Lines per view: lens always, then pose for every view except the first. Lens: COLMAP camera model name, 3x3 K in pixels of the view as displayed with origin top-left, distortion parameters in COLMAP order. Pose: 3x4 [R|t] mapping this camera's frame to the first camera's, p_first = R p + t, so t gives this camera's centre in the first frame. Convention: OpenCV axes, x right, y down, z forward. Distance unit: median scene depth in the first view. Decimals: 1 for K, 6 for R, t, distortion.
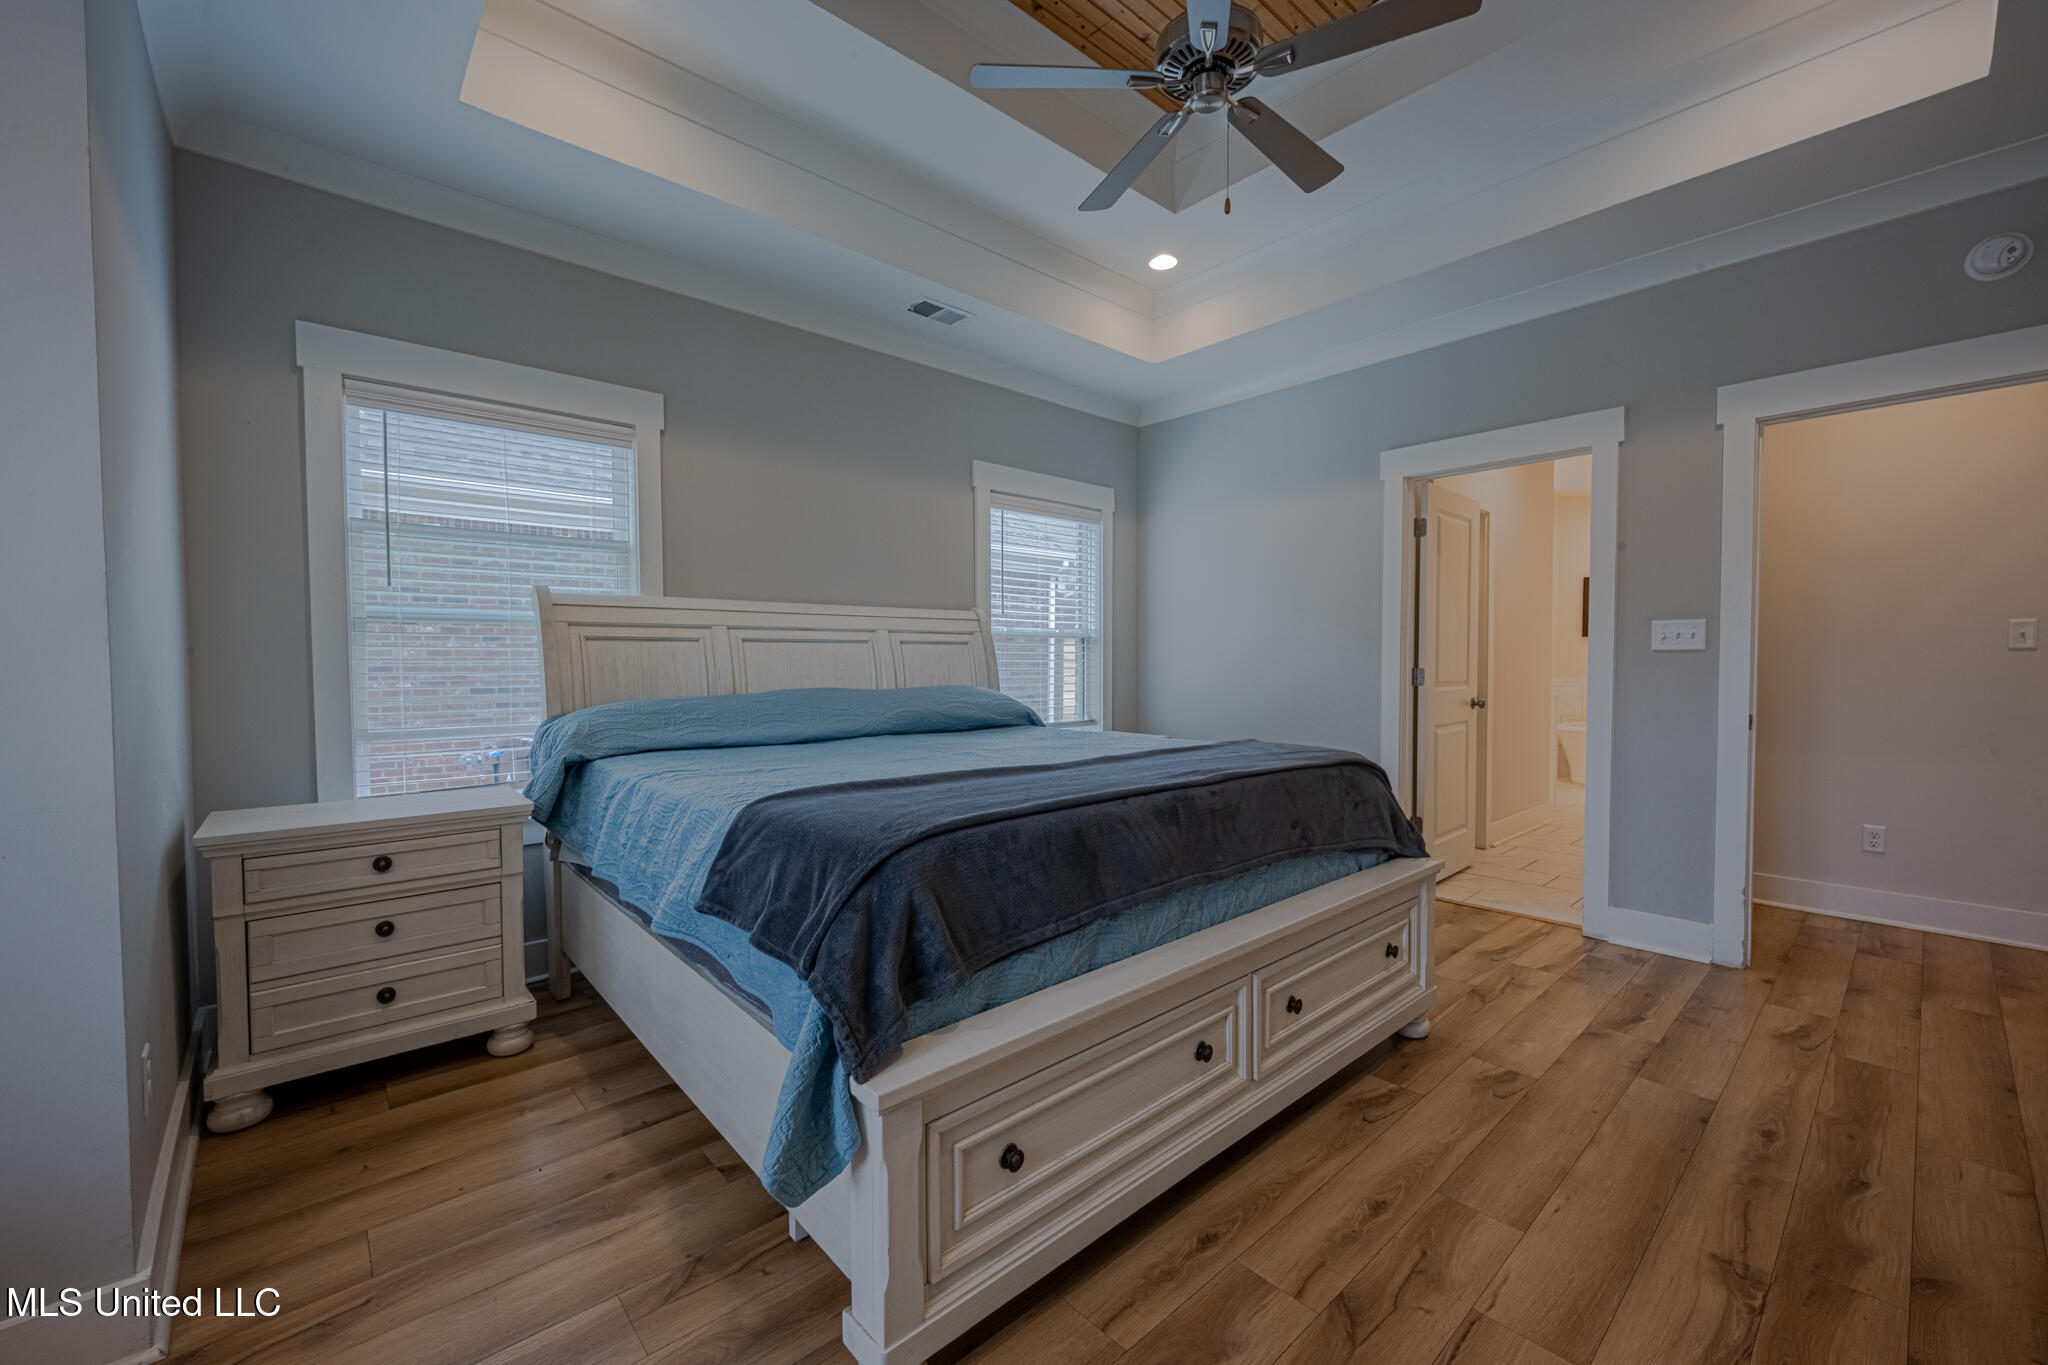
lens RADIAL K [[796.1, 0, 1014.6], [0, 796.1, 709.1], [0, 0, 1]] dist [-0.017944, 0.000018]
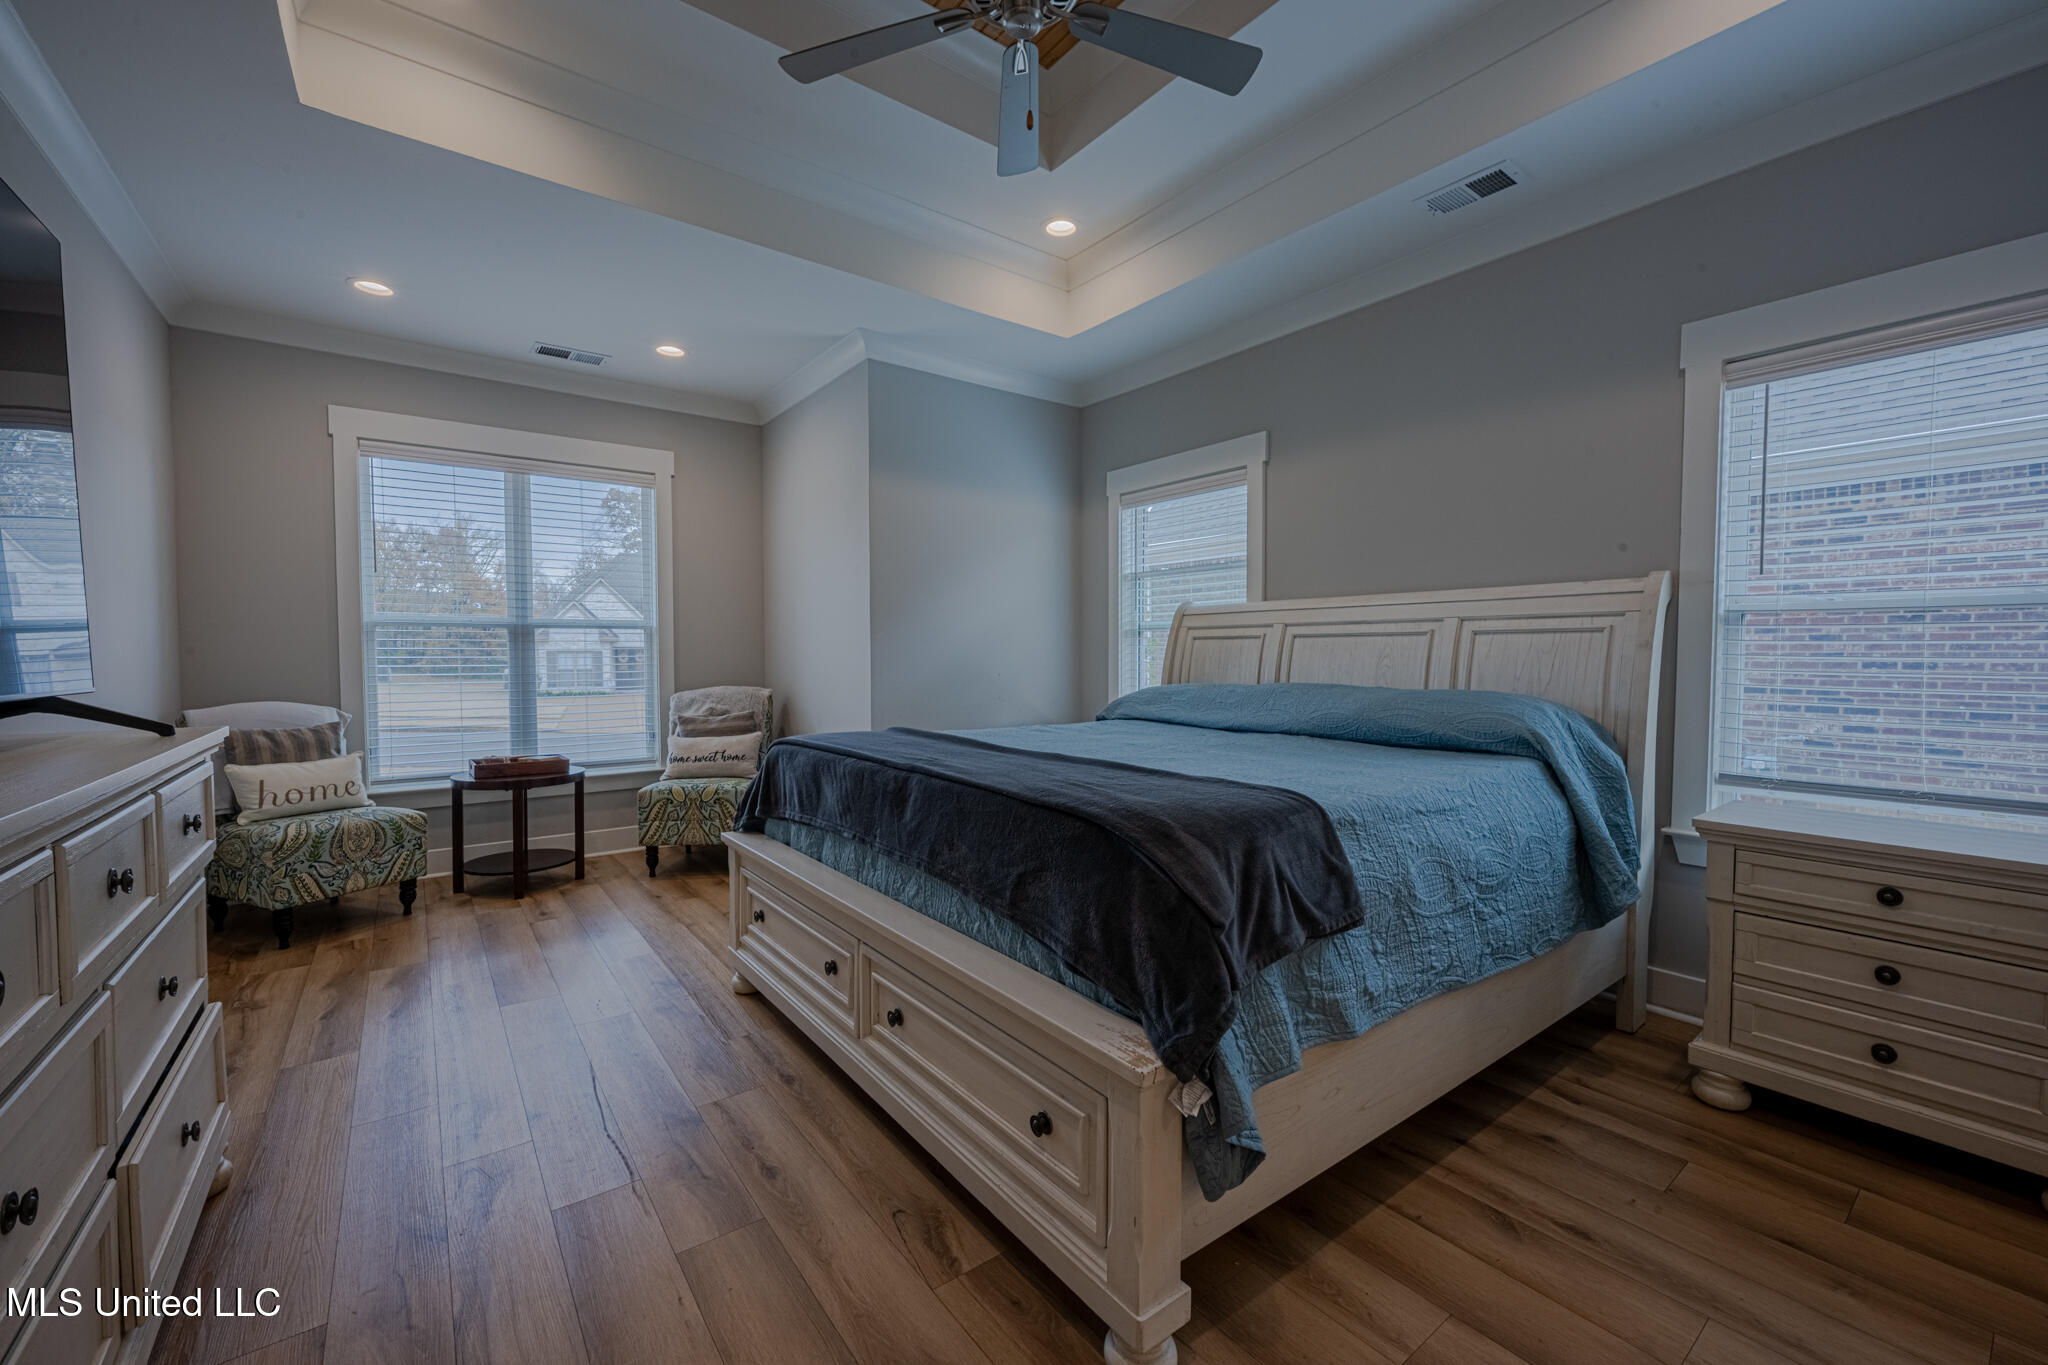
lens RADIAL K [[820.2, 0, 1024.0], [0, 820.2, 682.5], [0, 0, 1]] dist [0.003547, 0.000142]
pose [[-0.066792, 0.034038, -0.997186, 0.779986], [-0.062827, 0.997291, 0.038250, -0.043573], [0.995787, 0.065205, -0.064472, 0.704398]]
